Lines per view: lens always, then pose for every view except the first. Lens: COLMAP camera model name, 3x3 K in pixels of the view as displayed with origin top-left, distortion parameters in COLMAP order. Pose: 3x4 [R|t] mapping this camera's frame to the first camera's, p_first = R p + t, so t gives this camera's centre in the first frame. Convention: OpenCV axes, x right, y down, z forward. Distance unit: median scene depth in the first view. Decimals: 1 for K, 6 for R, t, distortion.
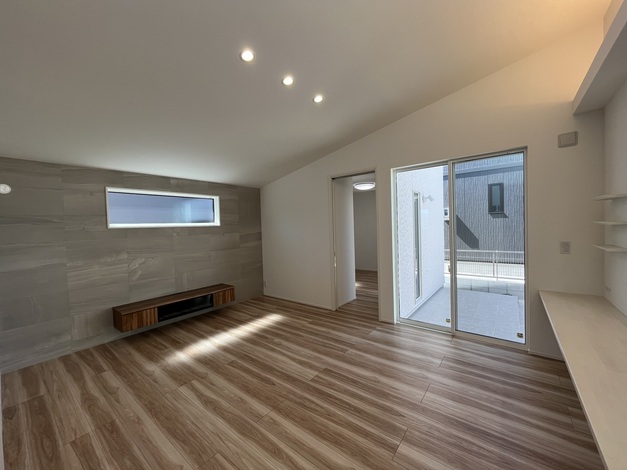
lens RADIAL K [[251.2, 0, 313.5], [0, 251.2, 235.0], [0, 0, 1]] dist [-0.001267, 0.000258]
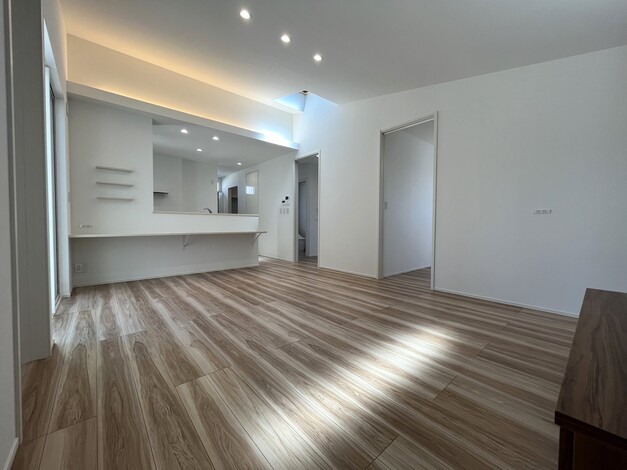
lens RADIAL K [[251.2, 0, 313.5], [0, 251.2, 235.0], [0, 0, 1]] dist [-0.001267, 0.000258]
pose [[-0.983163, 0.020138, 0.181616, -0.294709], [0.032972, 0.997146, 0.067923, 0.144464], [-0.179729, 0.072767, -0.981021, 1.526963]]
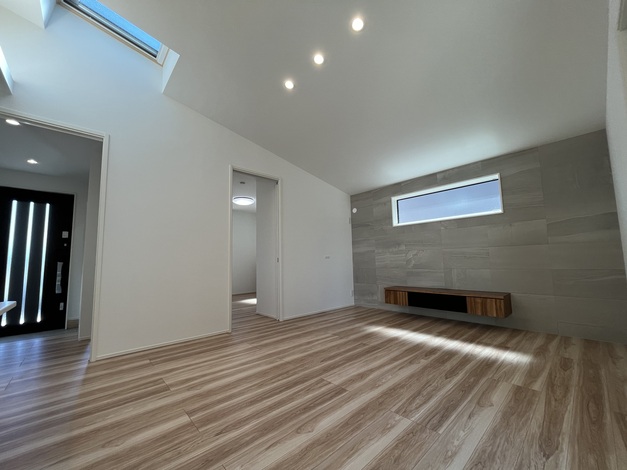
lens RADIAL K [[251.2, 0, 313.5], [0, 251.2, 235.0], [0, 0, 1]] dist [-0.001267, 0.000258]
pose [[-0.155975, -0.066341, -0.985531, 0.614854], [-0.006854, 0.997791, -0.066081, 0.115121], [0.987737, -0.003552, -0.156085, 0.803465]]
